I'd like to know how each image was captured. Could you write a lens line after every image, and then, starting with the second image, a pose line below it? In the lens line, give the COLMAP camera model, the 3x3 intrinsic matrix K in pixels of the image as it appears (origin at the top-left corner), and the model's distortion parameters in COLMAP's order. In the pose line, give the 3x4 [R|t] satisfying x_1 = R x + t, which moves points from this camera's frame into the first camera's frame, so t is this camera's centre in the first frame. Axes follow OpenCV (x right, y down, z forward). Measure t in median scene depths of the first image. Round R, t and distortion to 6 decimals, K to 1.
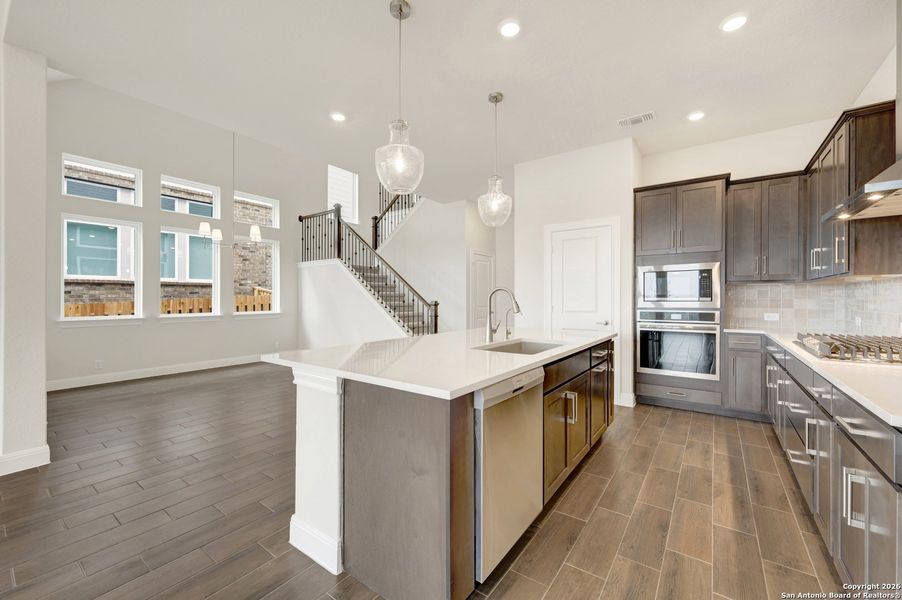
lens RADIAL K [[361.4, 0, 455.0], [0, 361.4, 300.0], [0, 0, 1]] dist [0.006833, 0.000201]
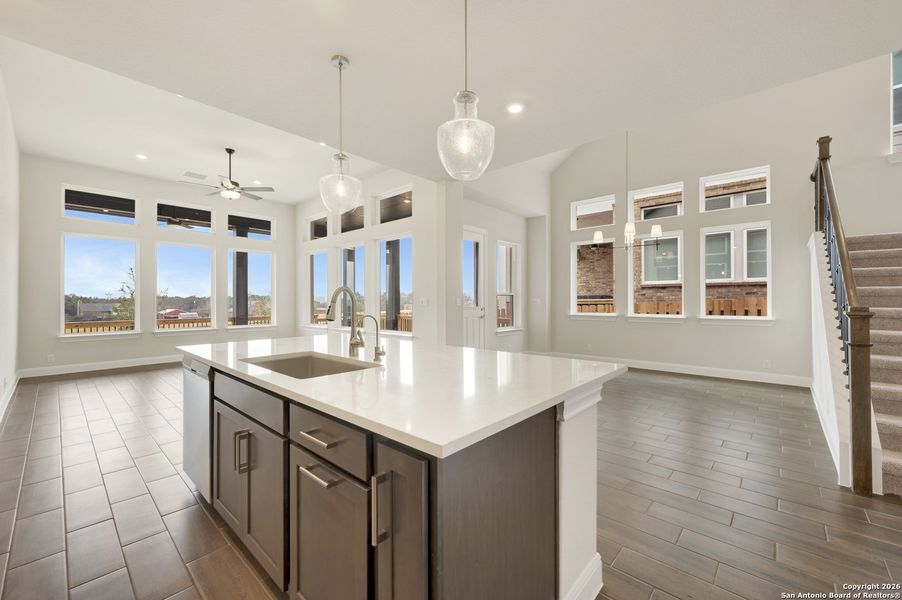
lens RADIAL K [[361.4, 0, 446.5], [0, 361.4, 297.9], [0, 0, 1]] dist [0.006833, 0.000201]
pose [[-0.114312, -0.001846, -0.993443, 0.283241], [-0.004156, 0.999990, -0.001379, -0.004682], [0.993436, 0.003972, -0.114319, 0.401566]]
